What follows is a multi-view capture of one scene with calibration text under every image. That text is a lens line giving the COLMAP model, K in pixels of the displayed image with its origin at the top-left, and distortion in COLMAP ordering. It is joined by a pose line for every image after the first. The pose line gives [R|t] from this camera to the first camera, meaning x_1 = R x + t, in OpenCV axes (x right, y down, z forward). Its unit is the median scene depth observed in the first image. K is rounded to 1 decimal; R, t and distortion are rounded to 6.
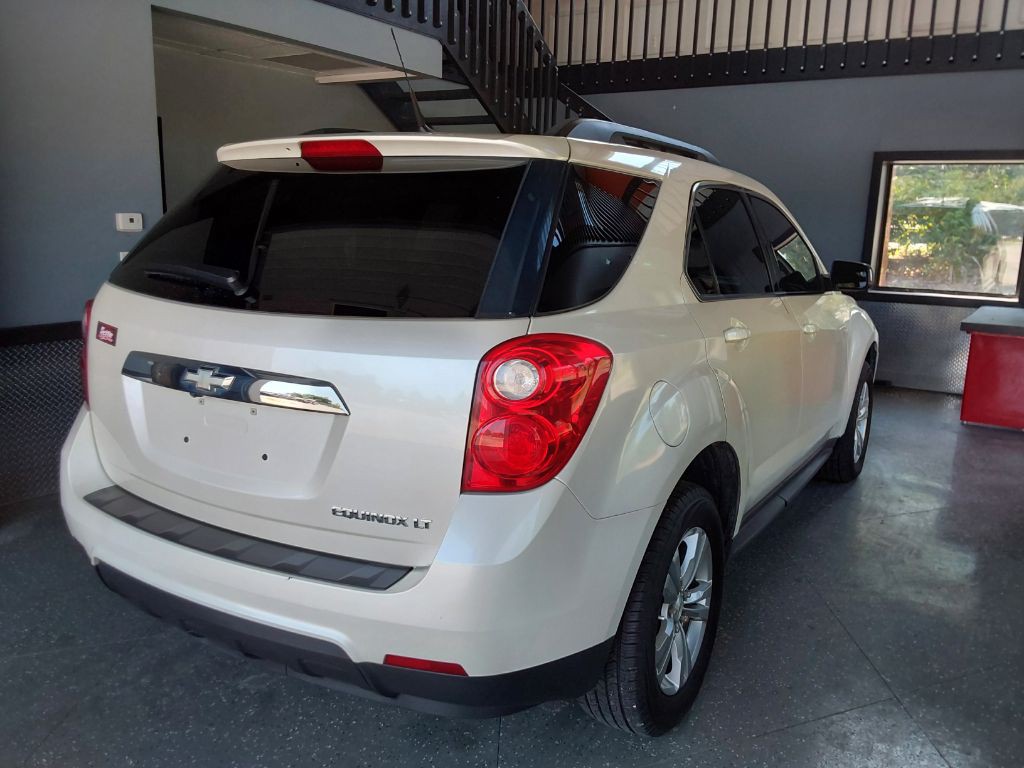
lens RADIAL K [[811.4, 0, 520.0], [0, 811.4, 388.3], [0, 0, 1]] dist [0.114344, -0.174972]
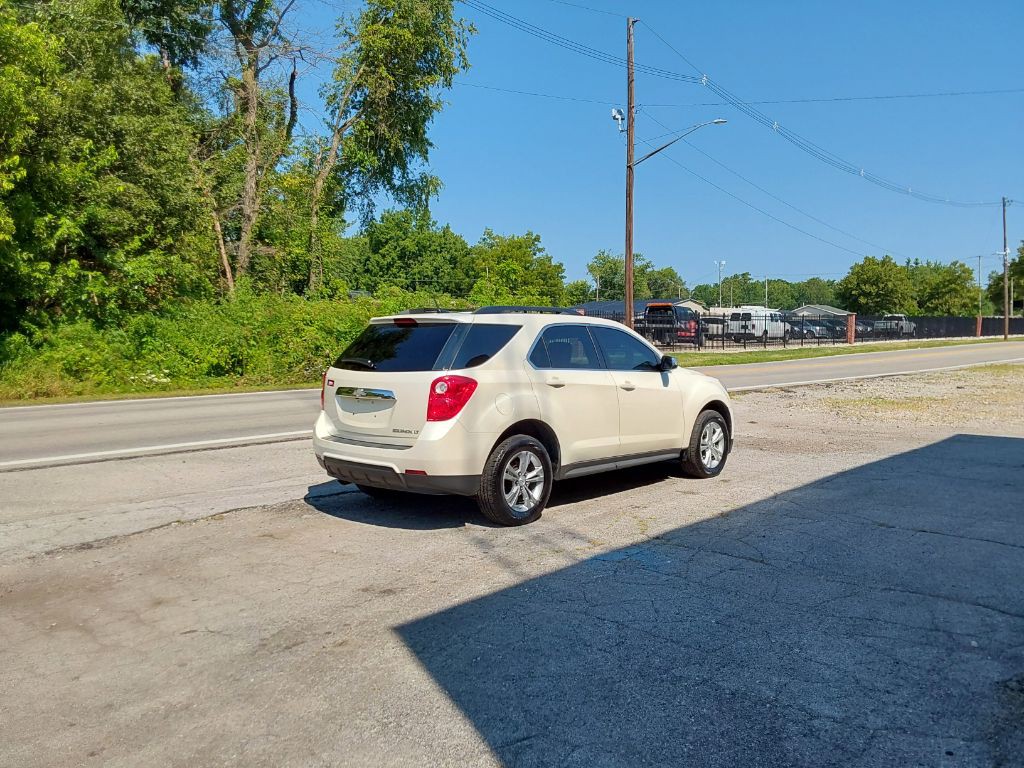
lens RADIAL K [[810.7, 0, 515.1], [0, 810.7, 387.5], [0, 0, 1]] dist [0.104846, -0.158741]
pose [[0.977117, -0.023830, -0.211364, 0.910599], [-0.005584, 0.990488, -0.137487, 0.406398], [0.212630, 0.135521, 0.967689, -2.006455]]
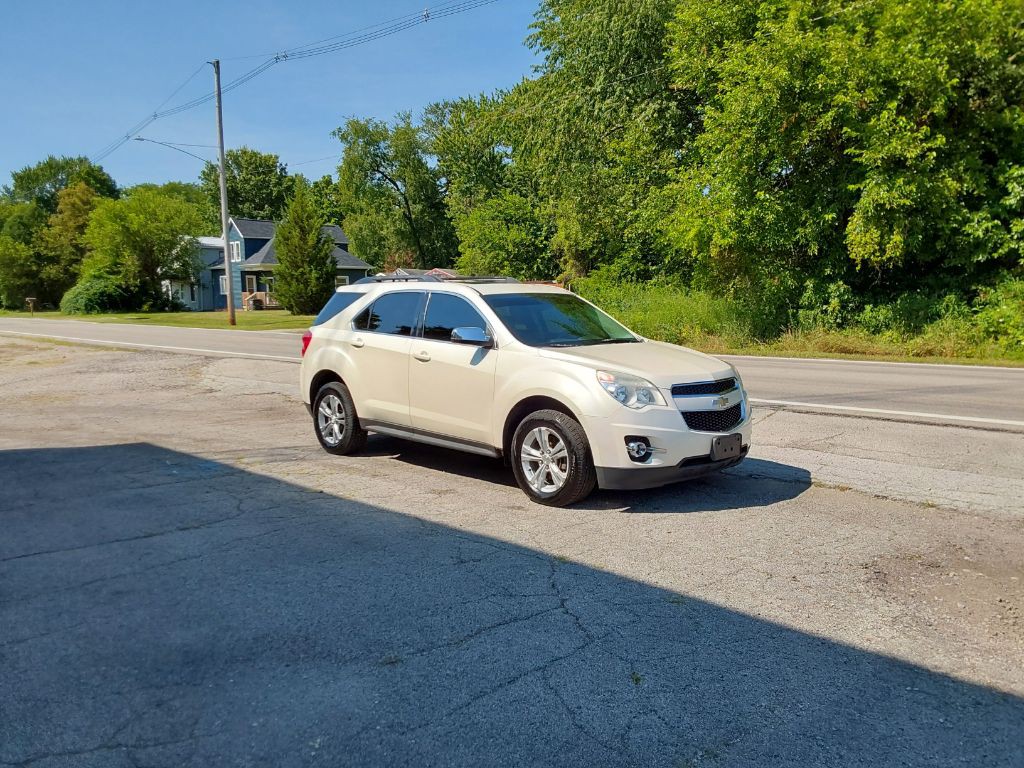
lens RADIAL K [[811.4, 0, 520.0], [0, 811.4, 388.3], [0, 0, 1]] dist [0.114344, -0.174972]
pose [[-0.249422, 0.069739, -0.965881, 3.976527], [-0.196015, 0.973122, 0.120879, -0.508752], [0.948350, 0.219477, -0.229048, 3.053078]]
